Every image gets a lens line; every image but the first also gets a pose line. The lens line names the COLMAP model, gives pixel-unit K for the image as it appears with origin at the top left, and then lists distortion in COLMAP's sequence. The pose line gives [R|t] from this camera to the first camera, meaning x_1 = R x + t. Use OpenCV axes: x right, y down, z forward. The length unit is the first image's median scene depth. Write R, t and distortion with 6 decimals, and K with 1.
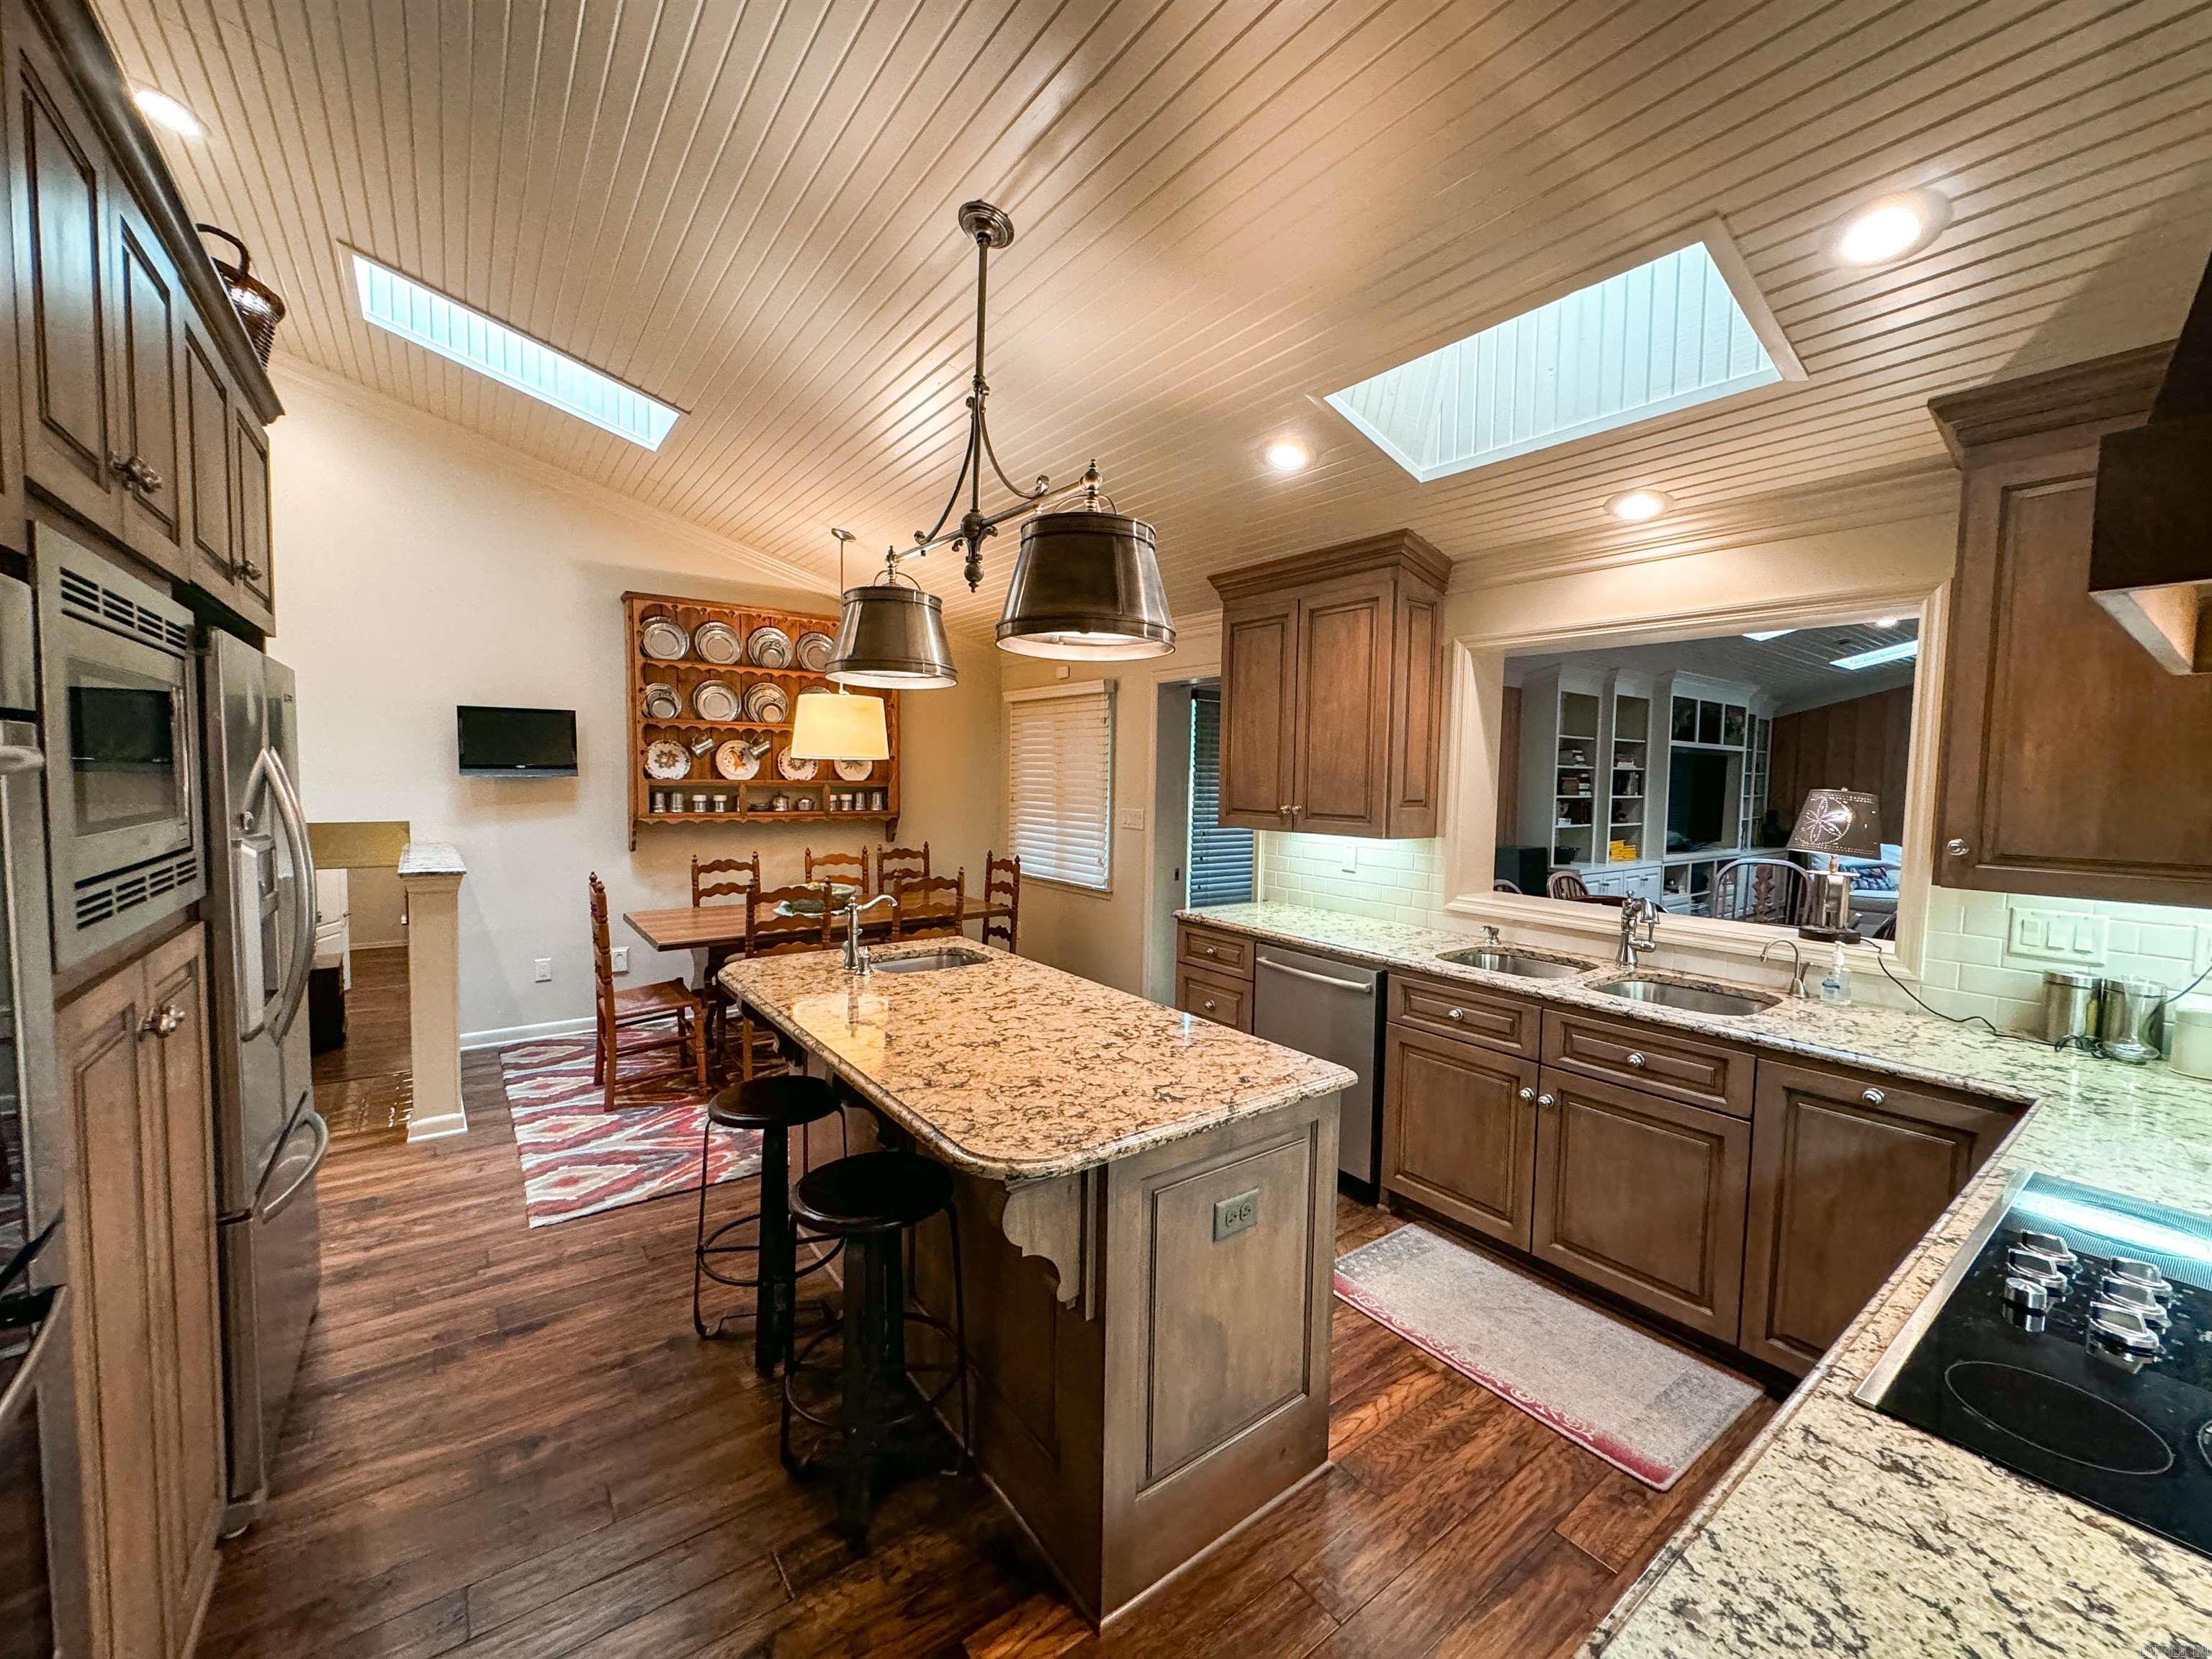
lens RADIAL K [[880.3, 0, 1103.5], [0, 880.3, 827.0], [0, 0, 1]] dist [-0.002149, -0.000275]
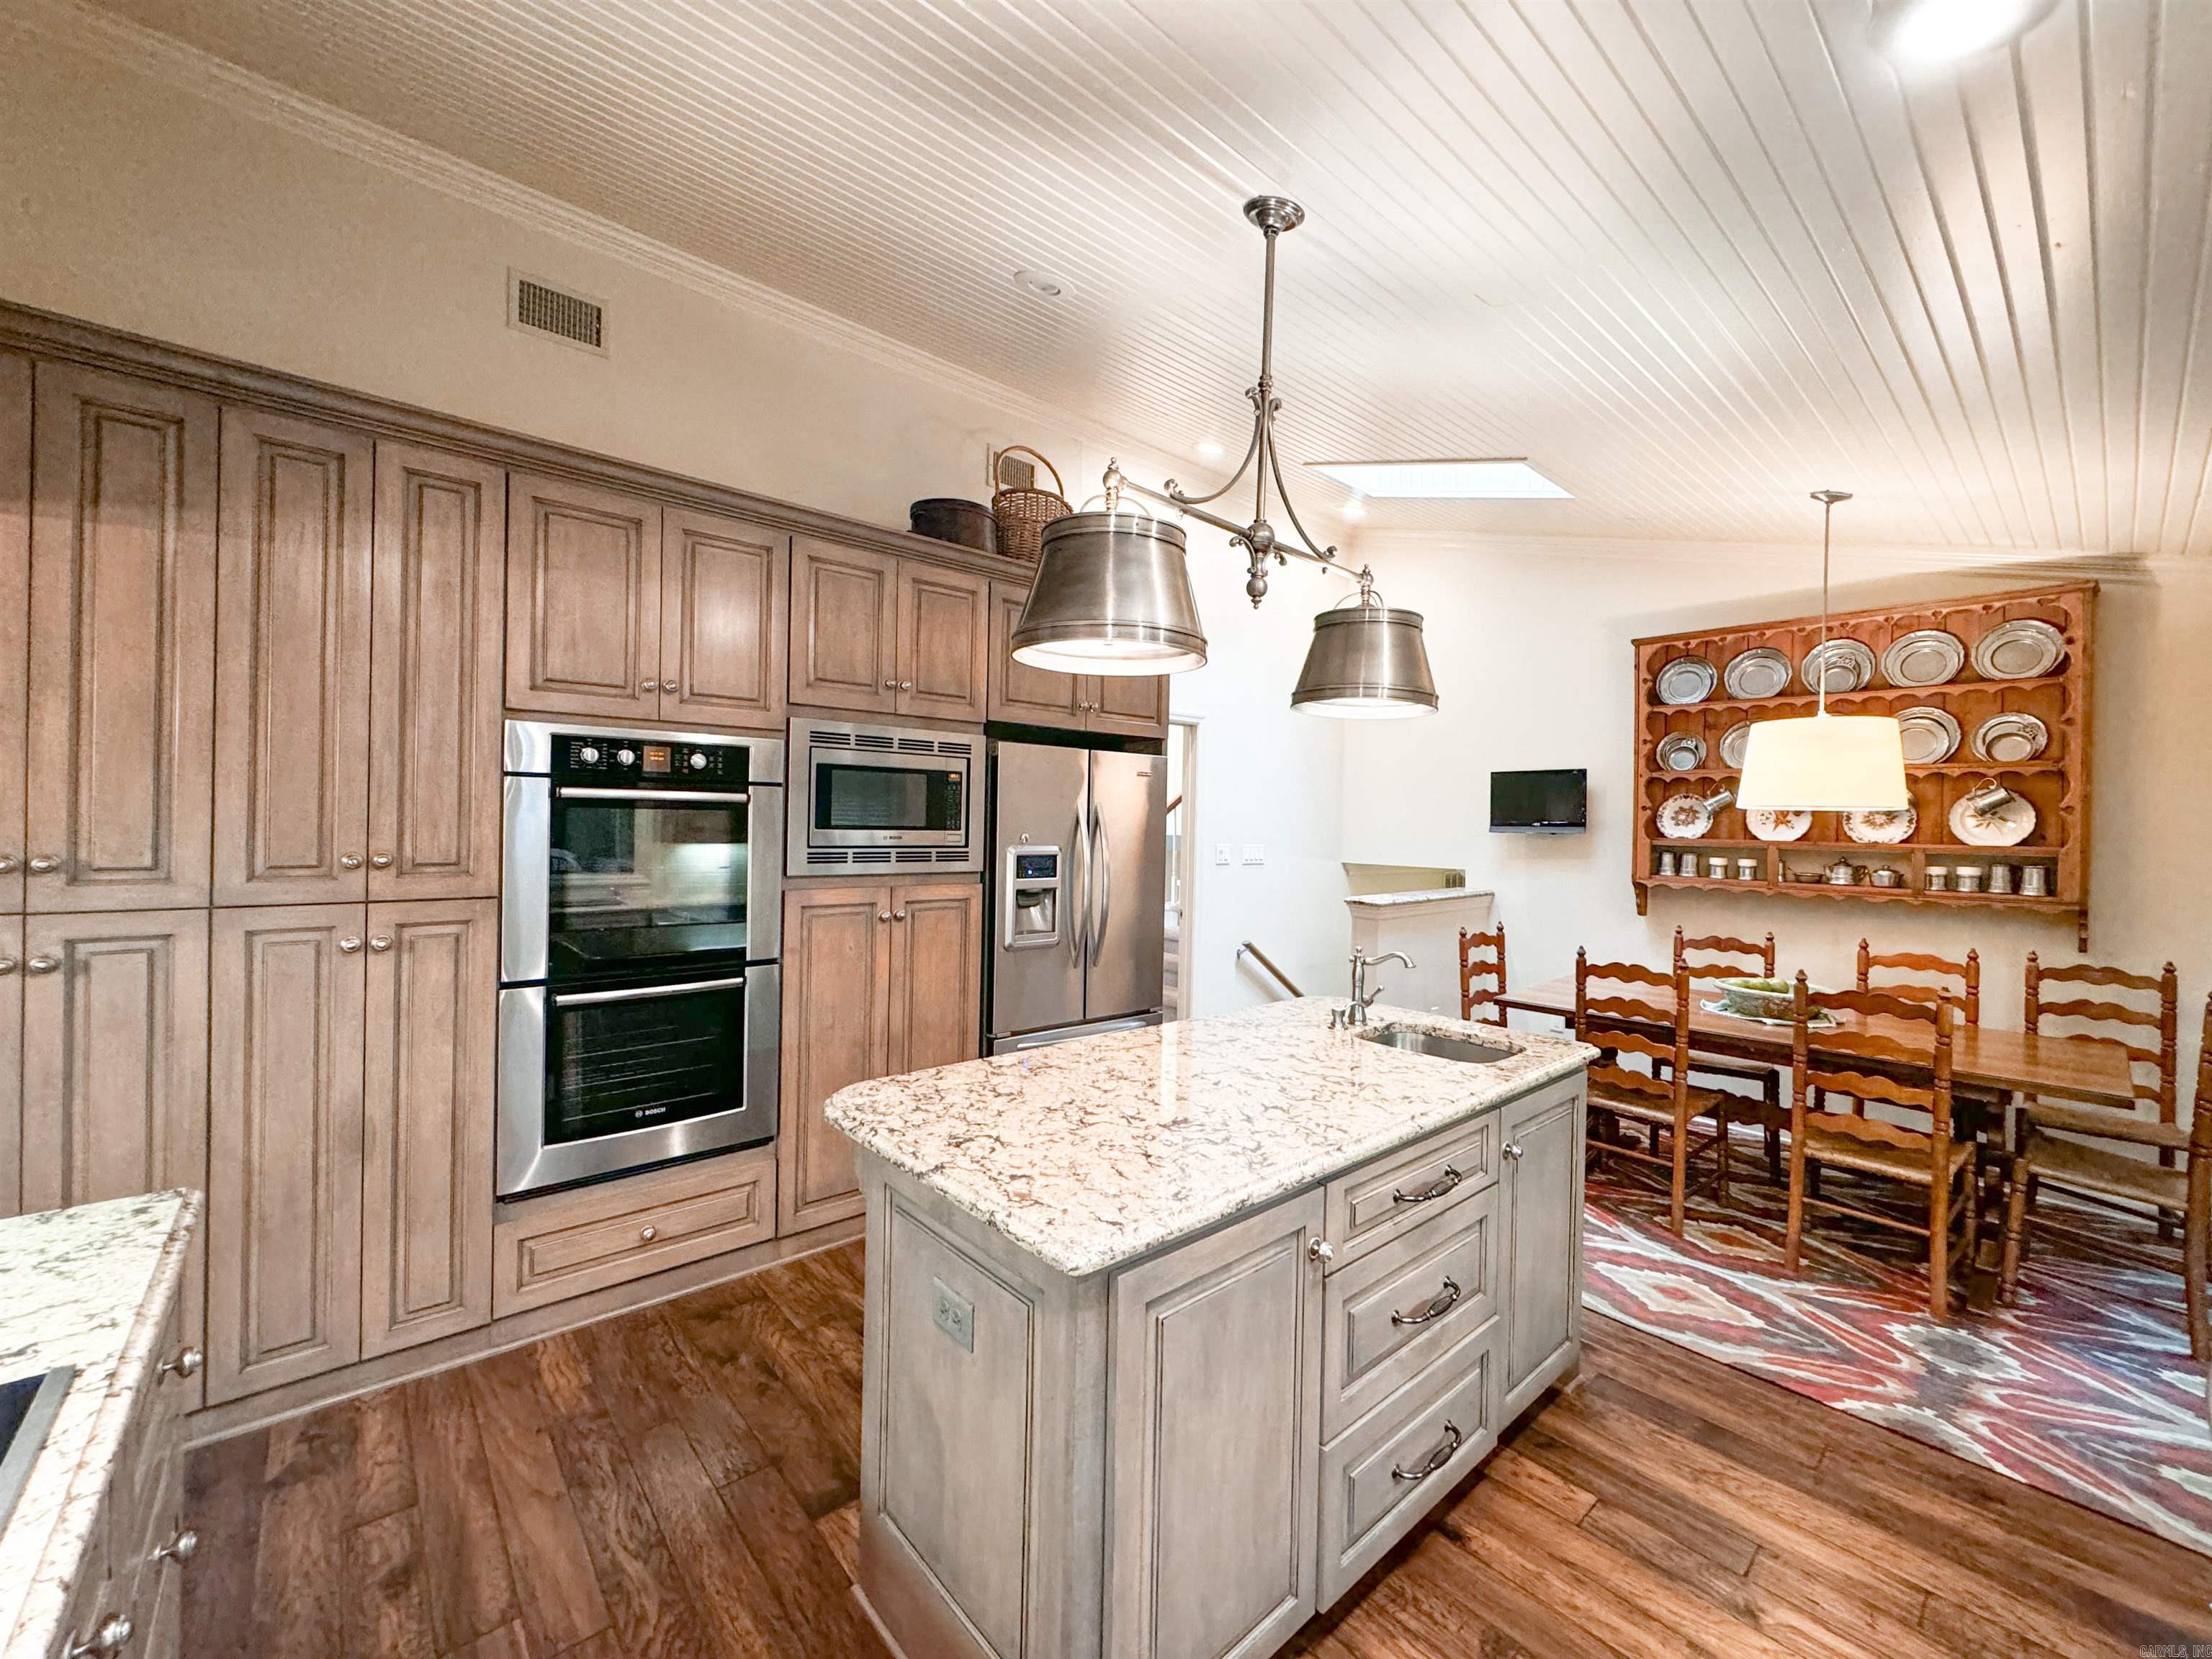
lens RADIAL K [[880.3, 0, 1103.5], [0, 880.3, 827.0], [0, 0, 1]] dist [-0.002149, -0.000275]
pose [[0.084323, -0.007080, -0.996413, 0.348451], [-0.081873, 0.996544, -0.014009, -0.006287], [0.993069, 0.082761, 0.083452, 0.362130]]
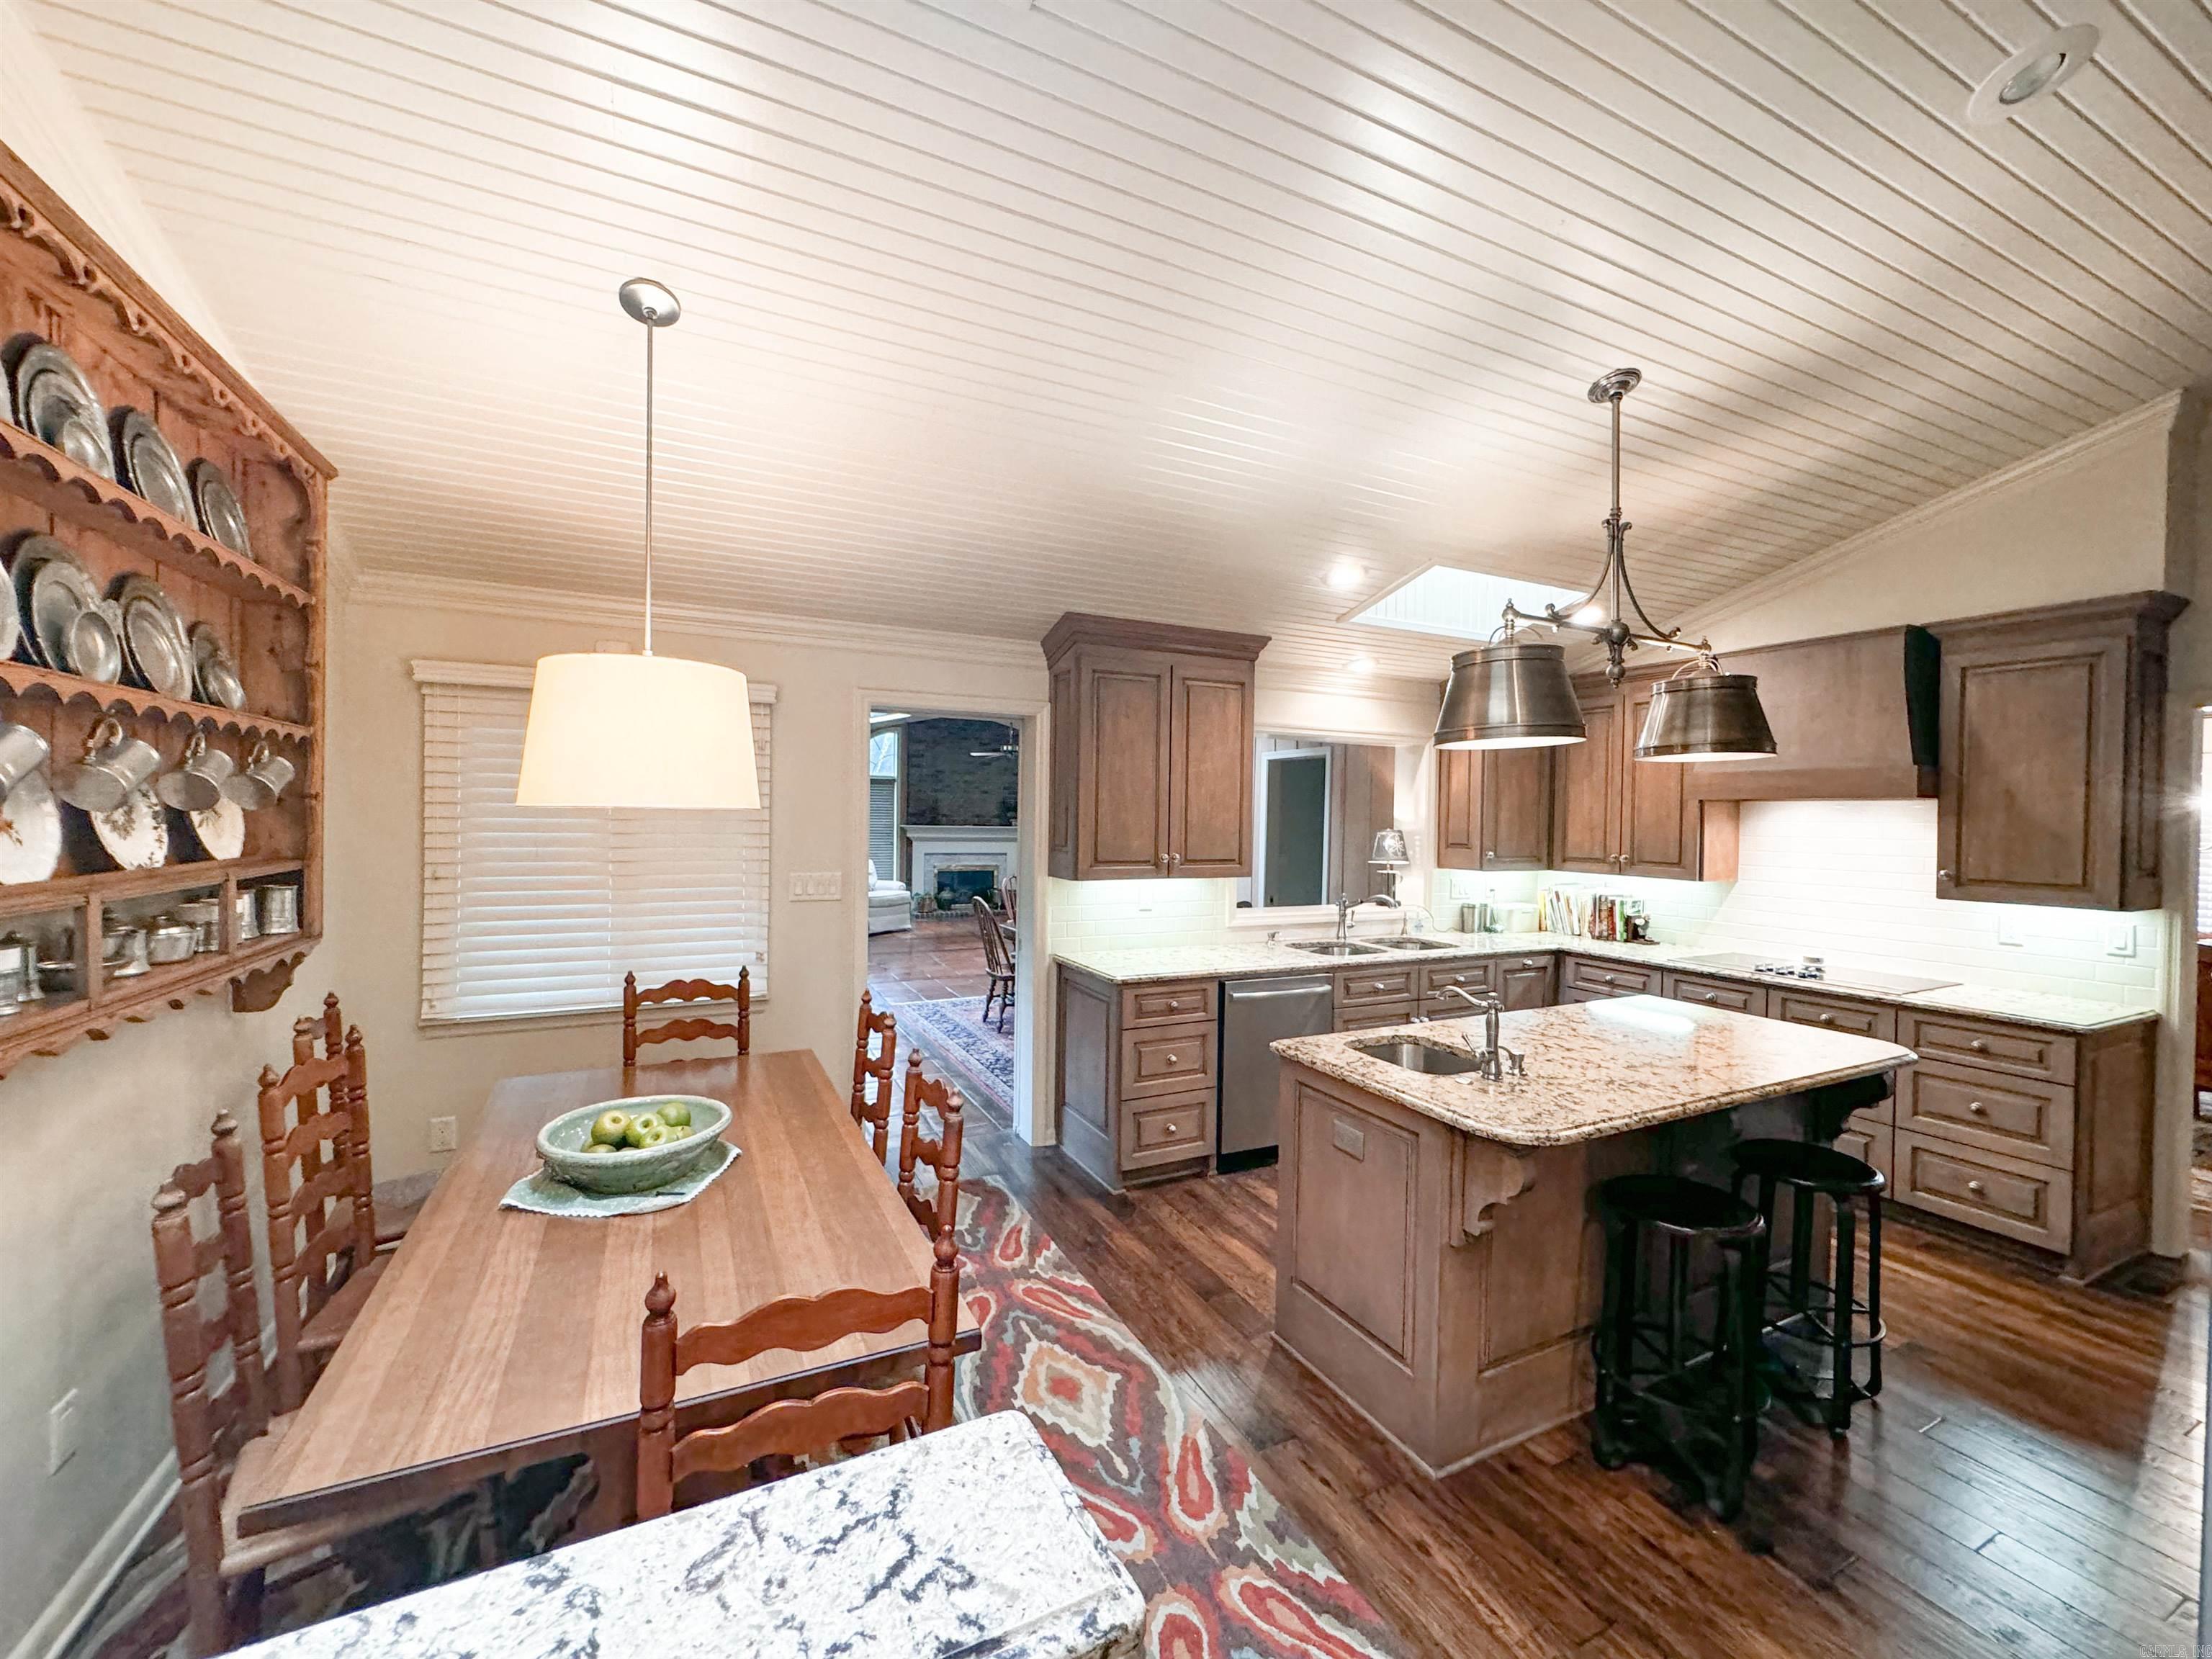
lens RADIAL K [[880.3, 0, 1103.5], [0, 880.3, 827.0], [0, 0, 1]] dist [-0.002149, -0.000275]
pose [[0.186651, -0.028139, 0.982023, -0.653160], [0.044373, 0.998811, 0.020186, -0.065335], [-0.981424, 0.039808, 0.187677, 0.673195]]
